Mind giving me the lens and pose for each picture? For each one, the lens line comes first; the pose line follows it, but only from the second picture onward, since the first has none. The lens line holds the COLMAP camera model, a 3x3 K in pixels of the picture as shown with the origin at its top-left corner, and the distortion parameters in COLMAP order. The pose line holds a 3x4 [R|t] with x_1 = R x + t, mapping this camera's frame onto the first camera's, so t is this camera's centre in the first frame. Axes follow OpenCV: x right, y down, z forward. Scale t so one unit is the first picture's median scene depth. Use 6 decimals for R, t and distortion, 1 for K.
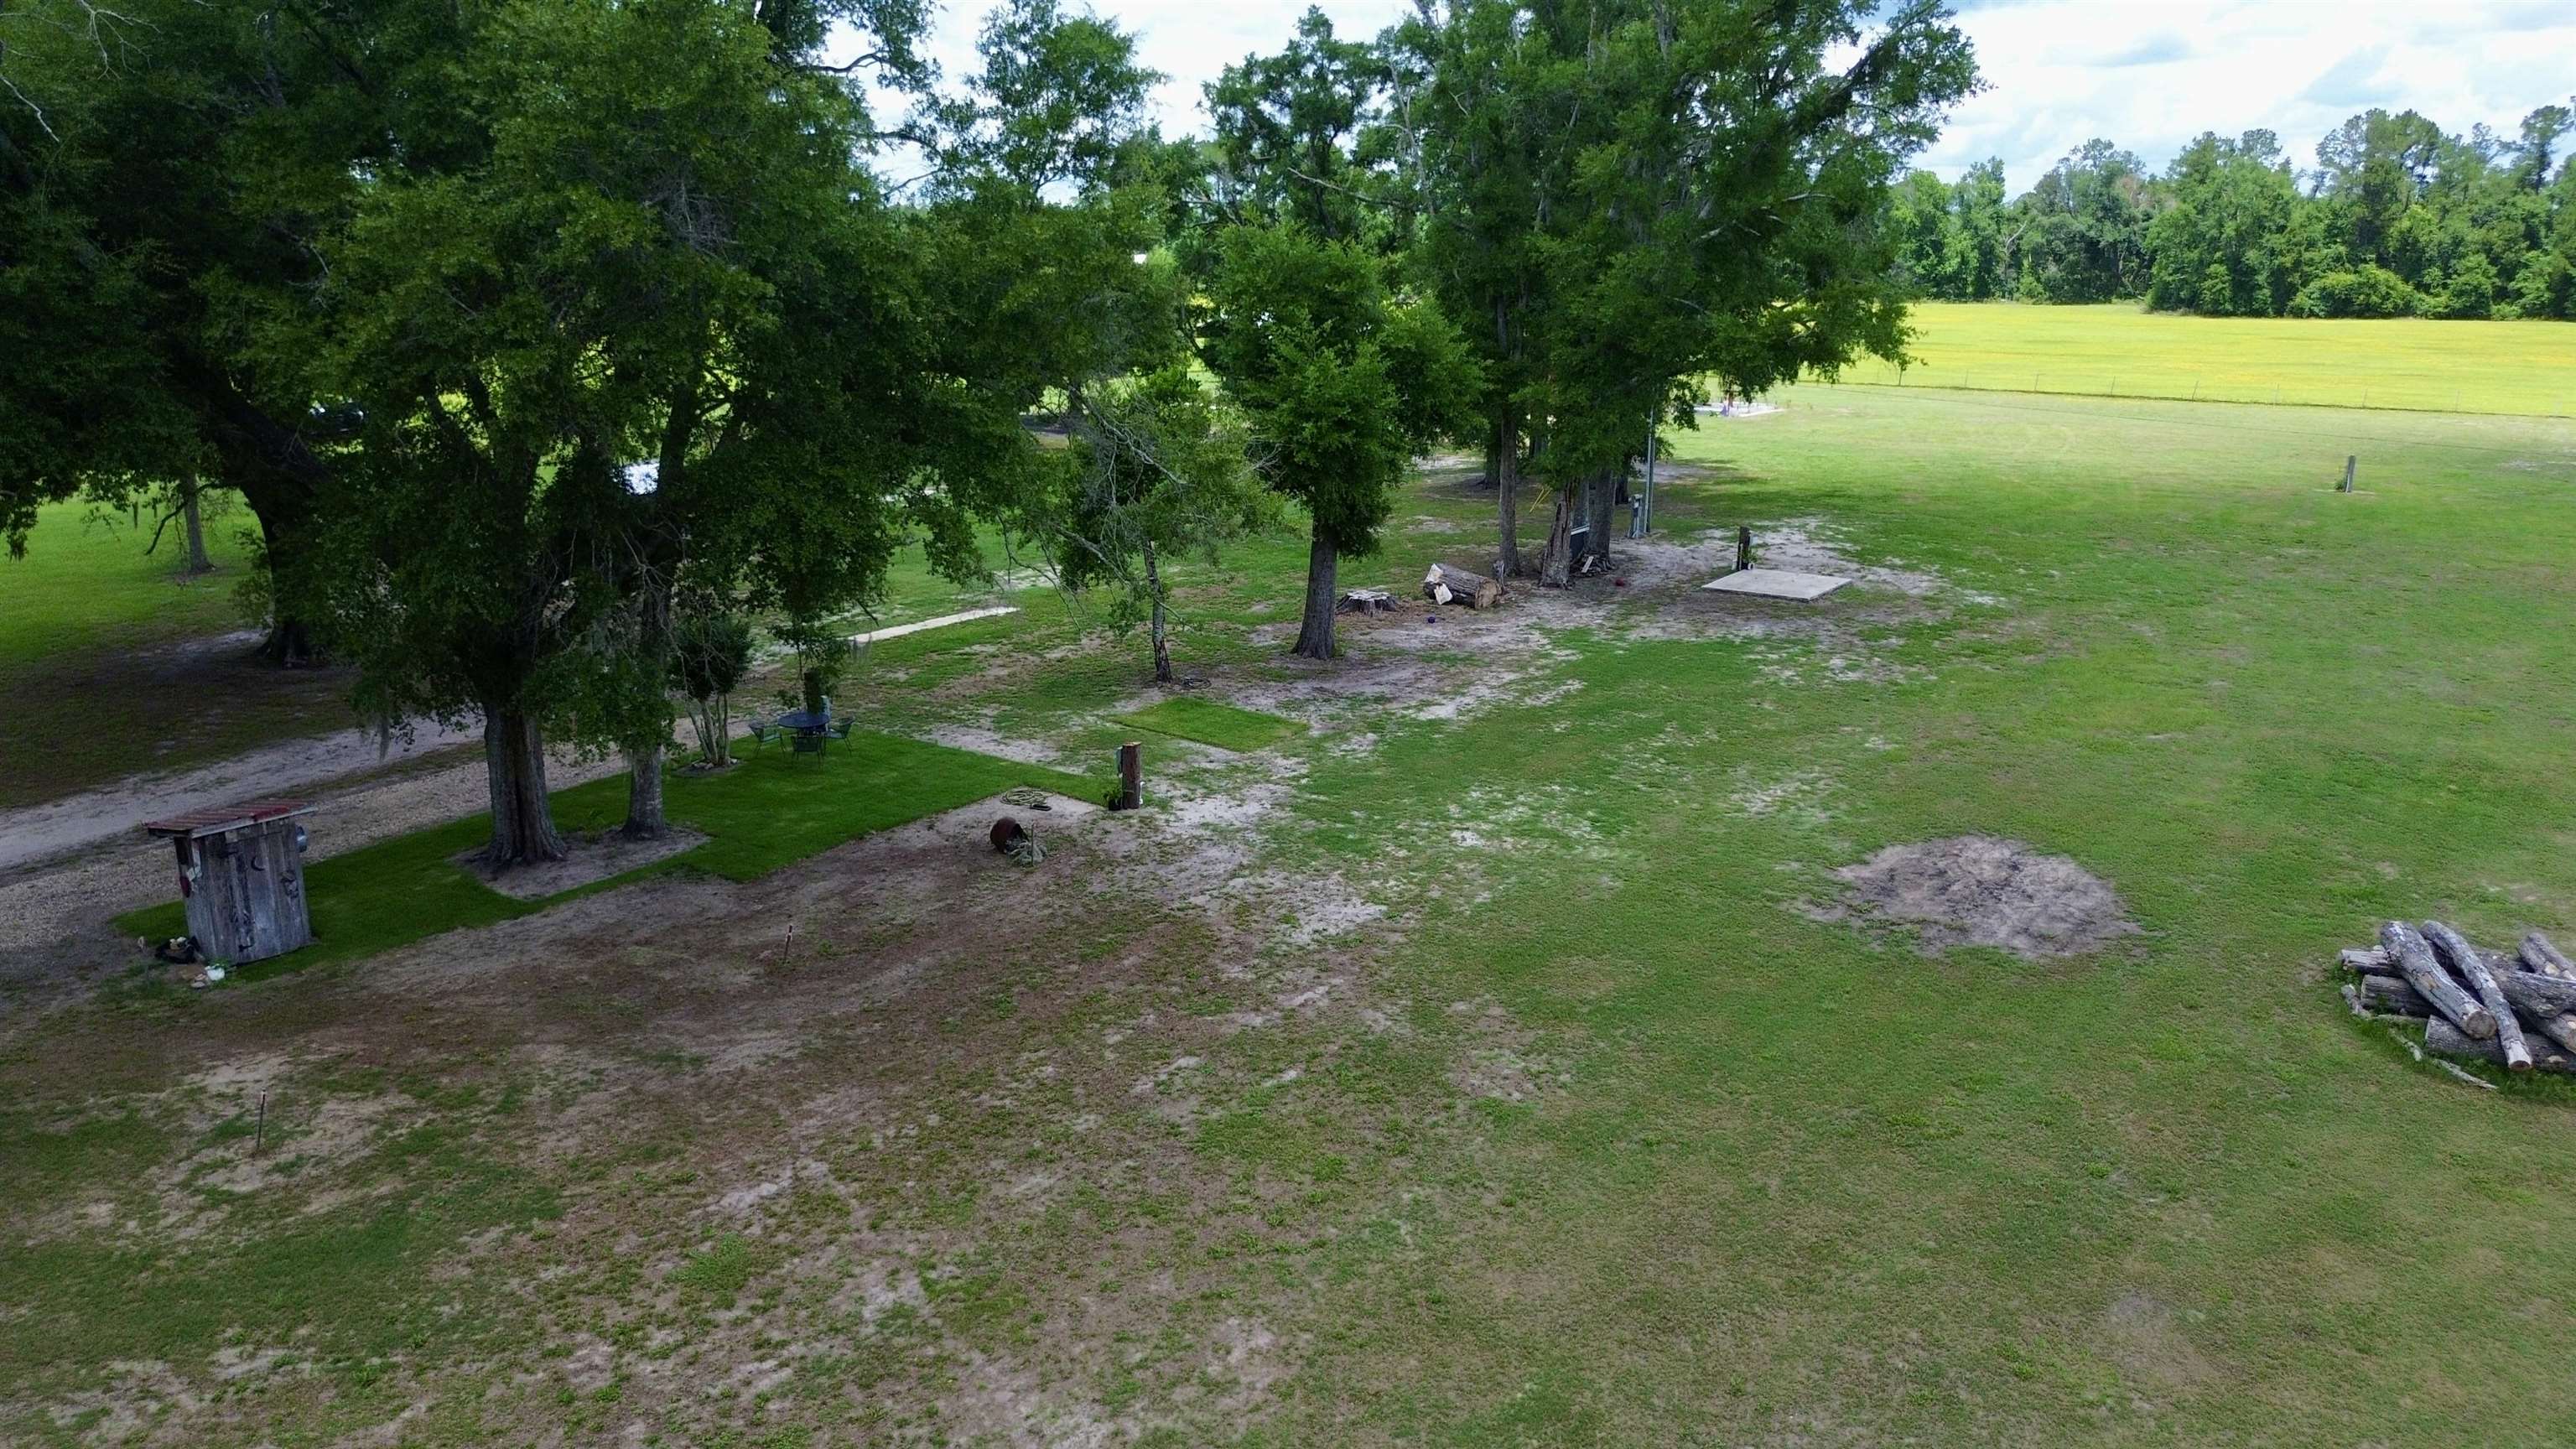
lens RADIAL K [[1832.1, 0, 1303.1], [0, 1832.1, 726.4], [0, 0, 1]] dist [0.065272, -0.065013]
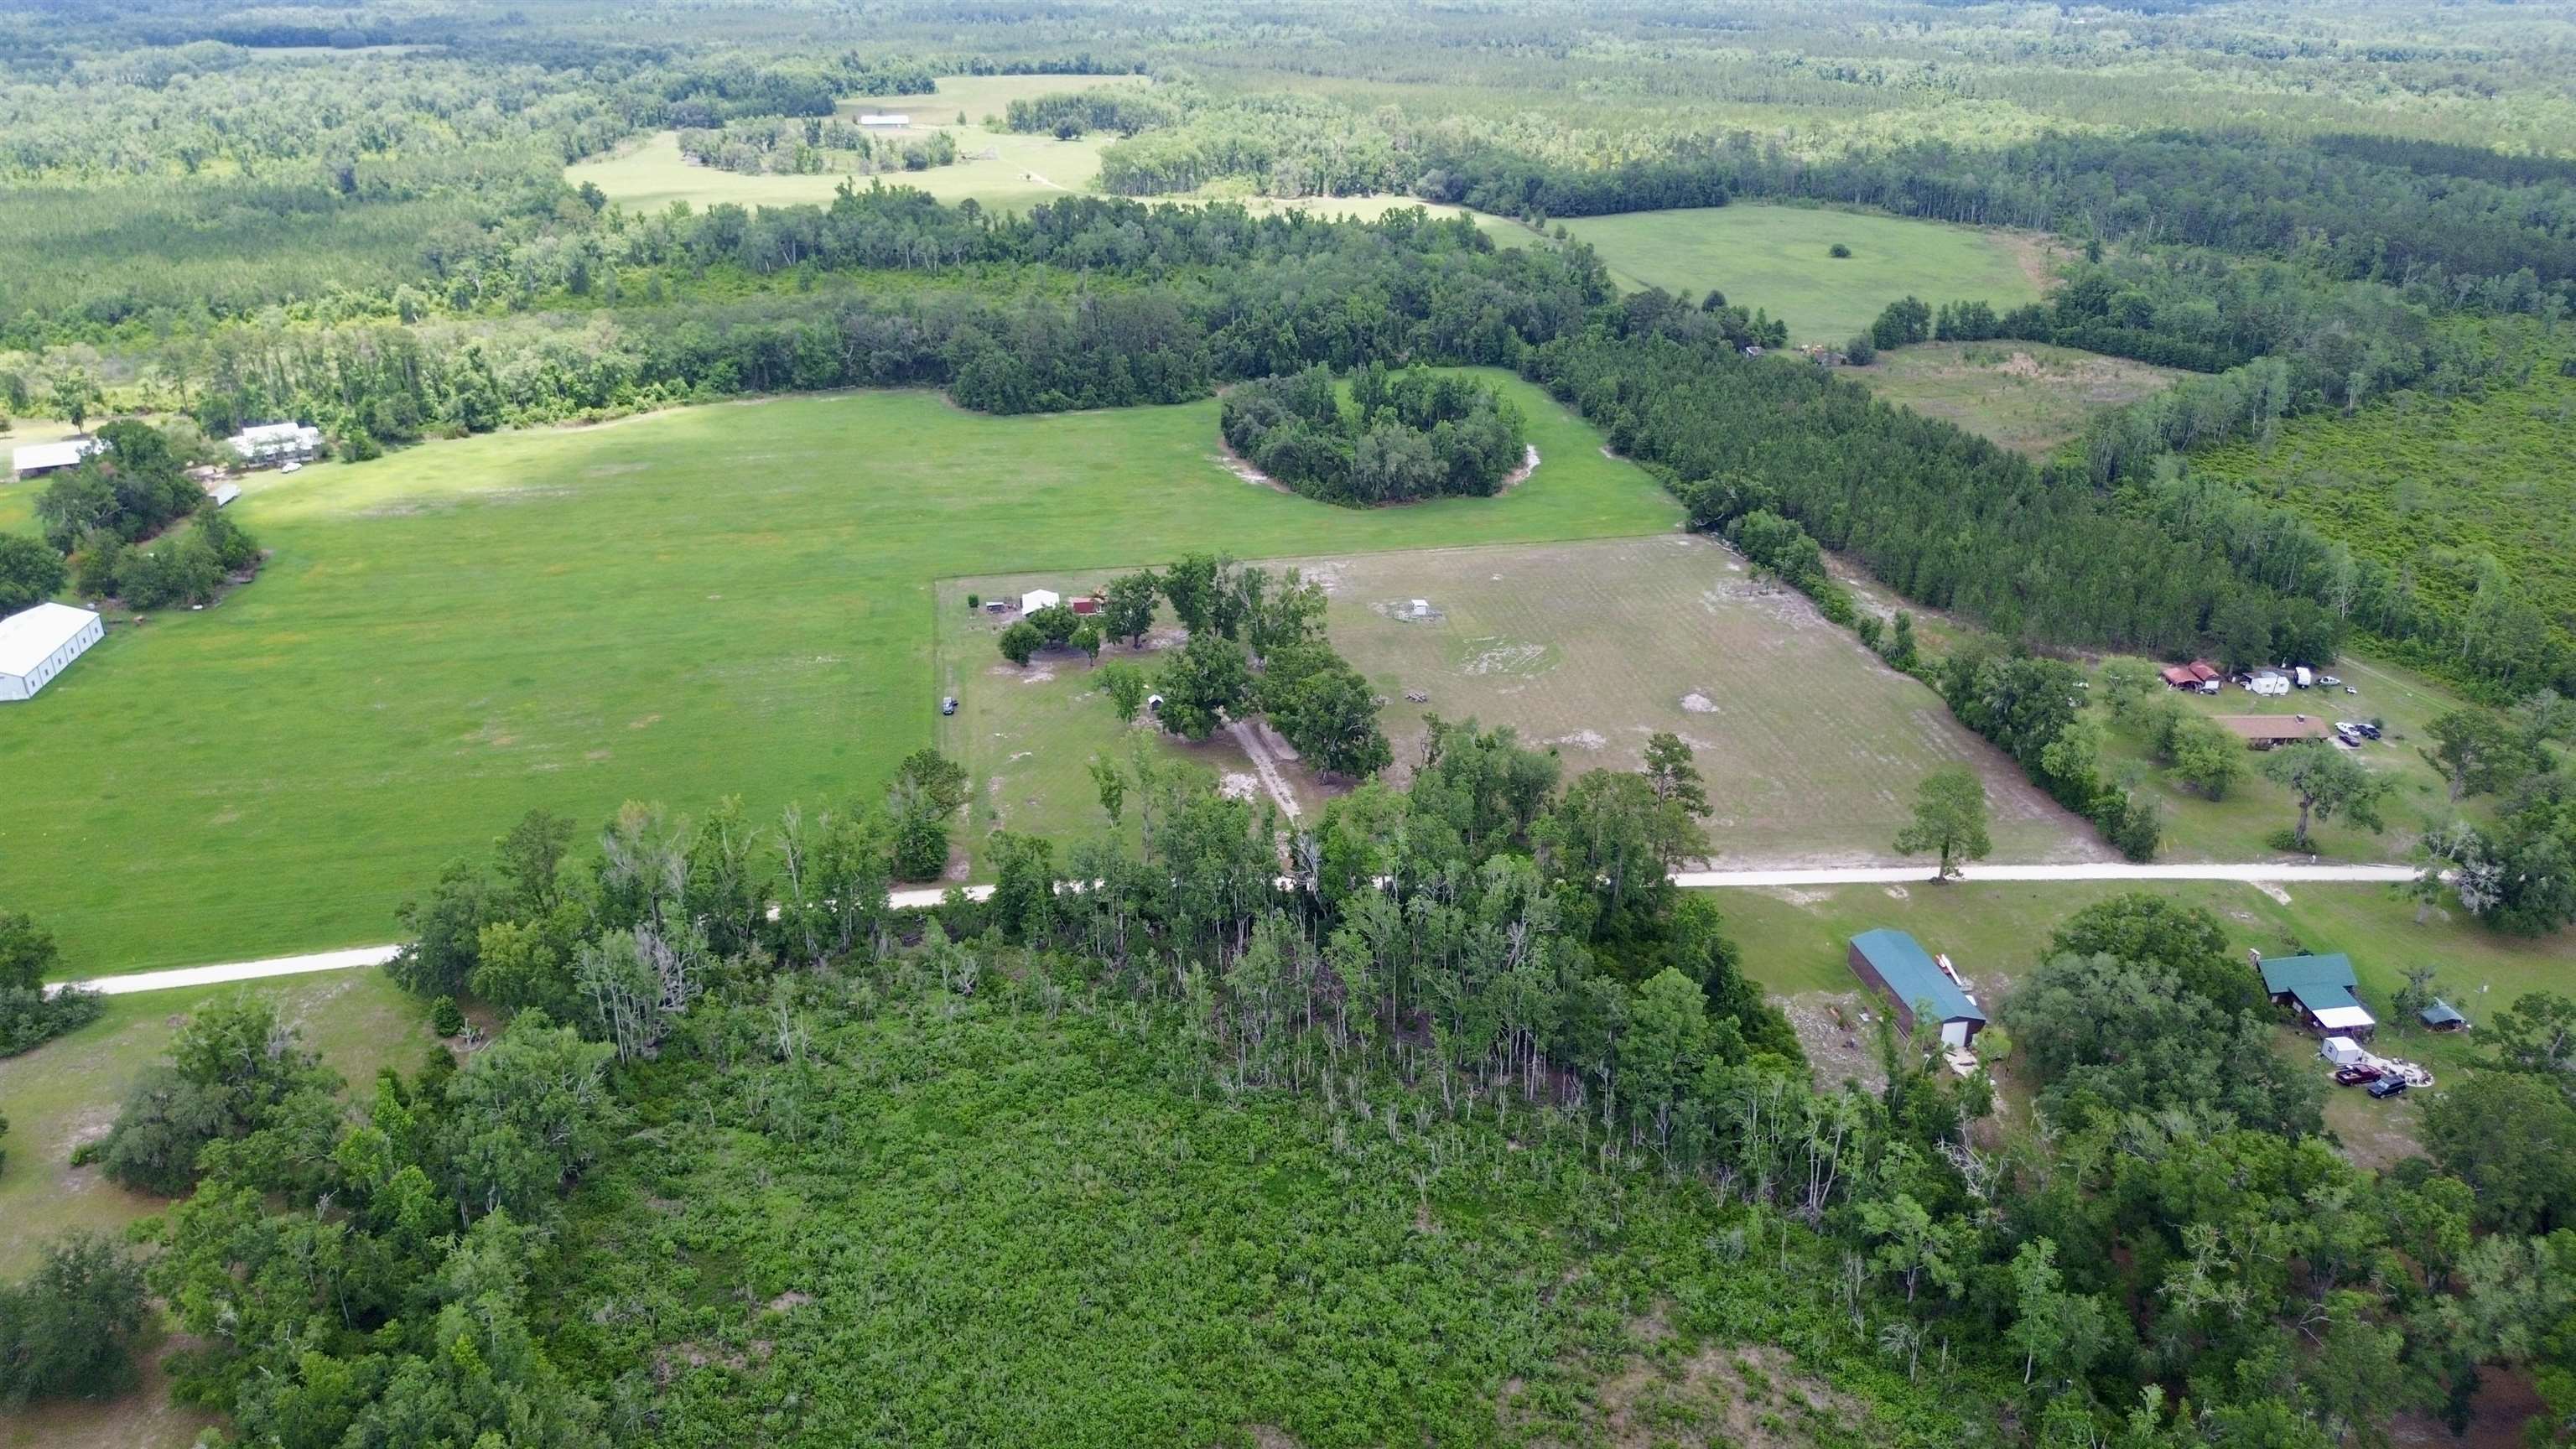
lens RADIAL K [[1822.3, 0, 1303.9], [0, 1822.3, 730.7], [0, 0, 1]] dist [0.163083, -0.405643]
pose [[0.612810, -0.321148, 0.722030, -1.147782], [0.198916, 0.946965, 0.252368, -0.377042], [-0.764785, -0.011030, 0.644191, -0.842093]]
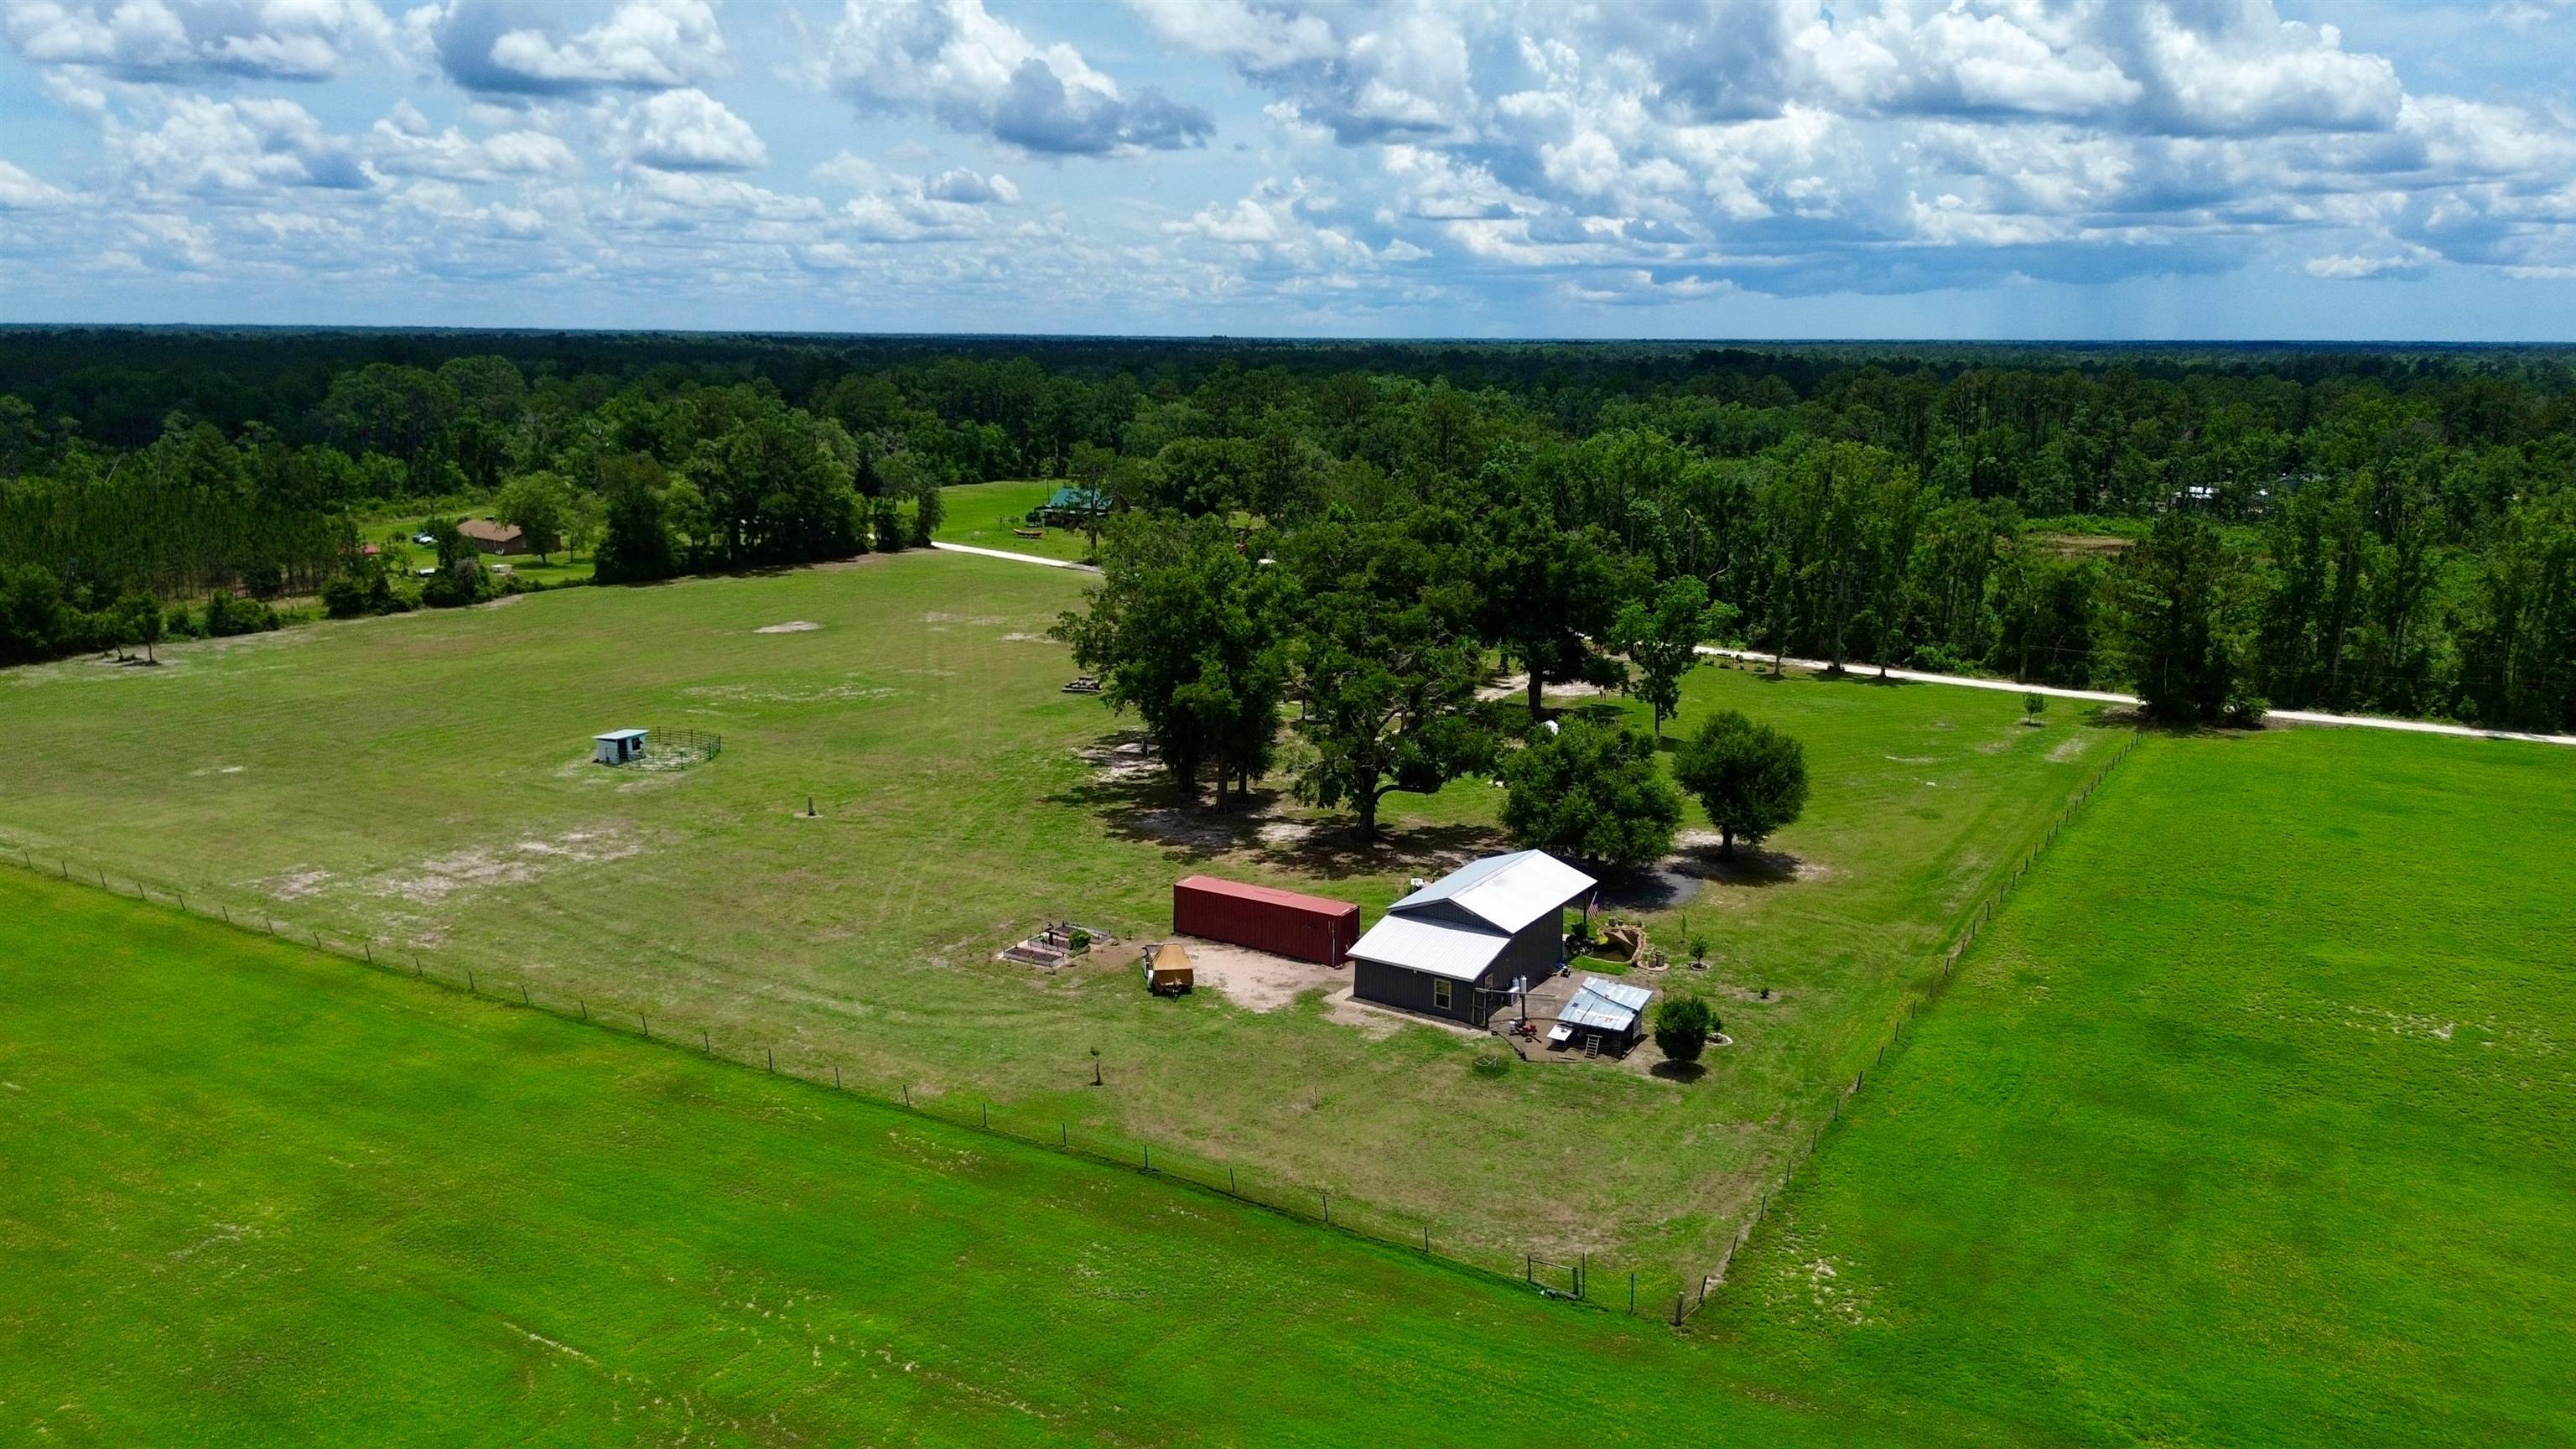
lens RADIAL K [[1832.1, 0, 1303.1], [0, 1832.1, 726.4], [0, 0, 1]] dist [0.065272, -0.065013]
pose [[-0.981846, 0.030961, -0.187137, 0.127790], [-0.057383, 0.891876, 0.448626, -0.341262], [0.180793, 0.451220, -0.873908, 0.846237]]
